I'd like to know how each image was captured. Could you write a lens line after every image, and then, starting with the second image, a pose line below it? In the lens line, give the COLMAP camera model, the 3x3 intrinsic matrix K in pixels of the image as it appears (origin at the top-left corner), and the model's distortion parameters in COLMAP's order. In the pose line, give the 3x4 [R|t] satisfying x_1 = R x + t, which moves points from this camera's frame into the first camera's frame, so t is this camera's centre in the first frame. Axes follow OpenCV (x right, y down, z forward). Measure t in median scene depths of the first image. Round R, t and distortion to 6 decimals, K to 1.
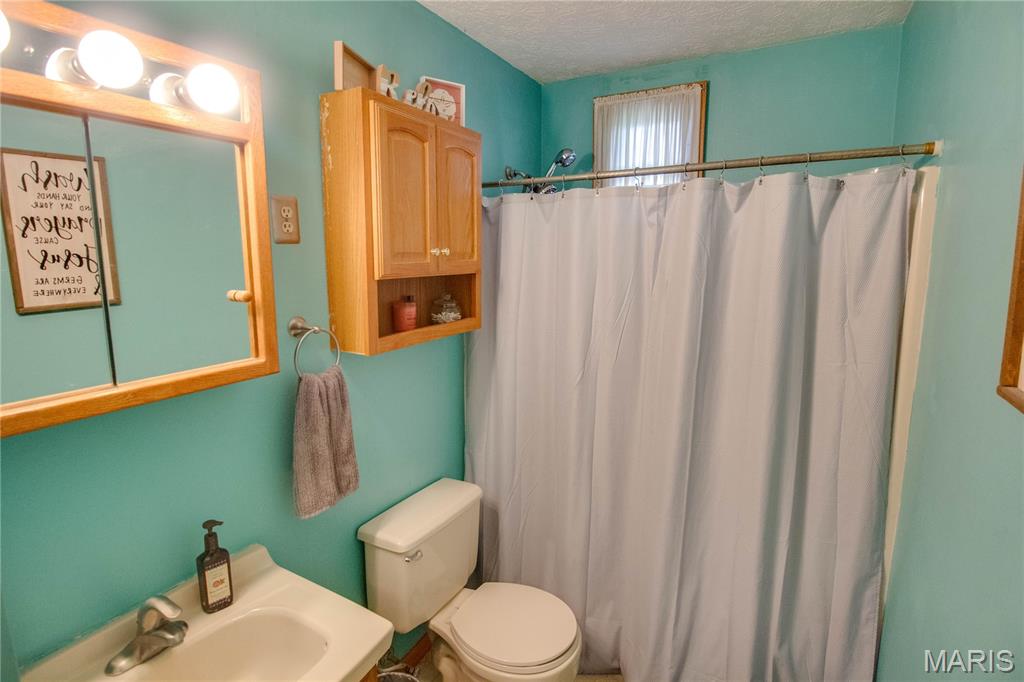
lens RADIAL K [[487.0, 0, 519.2], [0, 487.0, 323.1], [0, 0, 1]] dist [-0.001697, -0.012471]
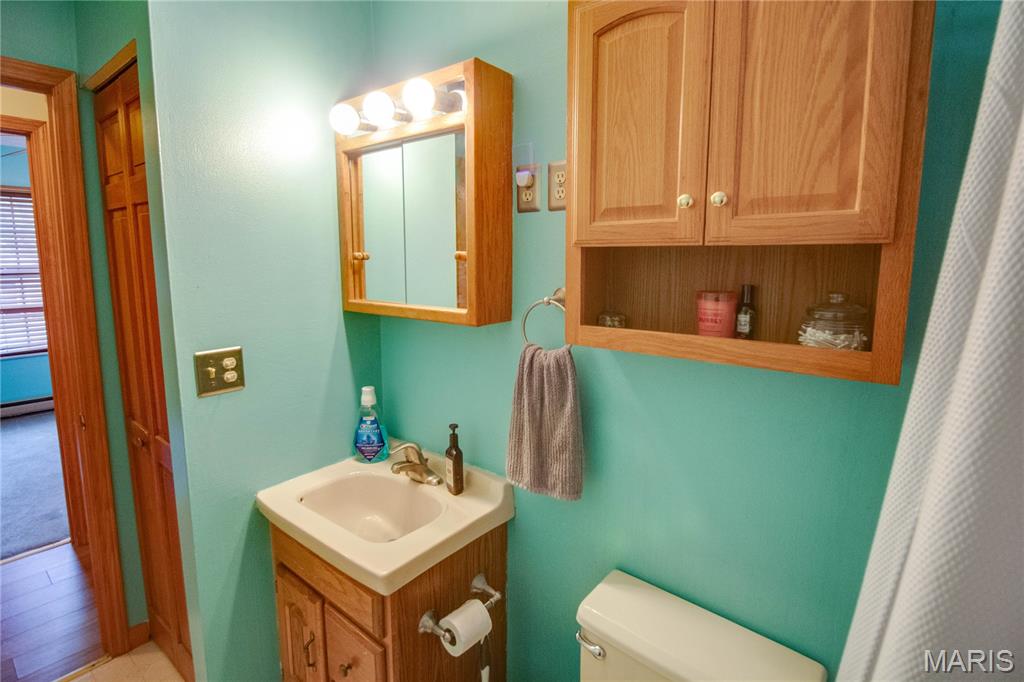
lens RADIAL K [[487.0, 0, 519.2], [0, 487.0, 323.1], [0, 0, 1]] dist [-0.001697, -0.012471]
pose [[-0.153421, 0.128338, -0.979791, 0.475074], [-0.145765, 0.977744, 0.150894, -0.073440], [0.977351, 0.165970, -0.131300, 1.012565]]
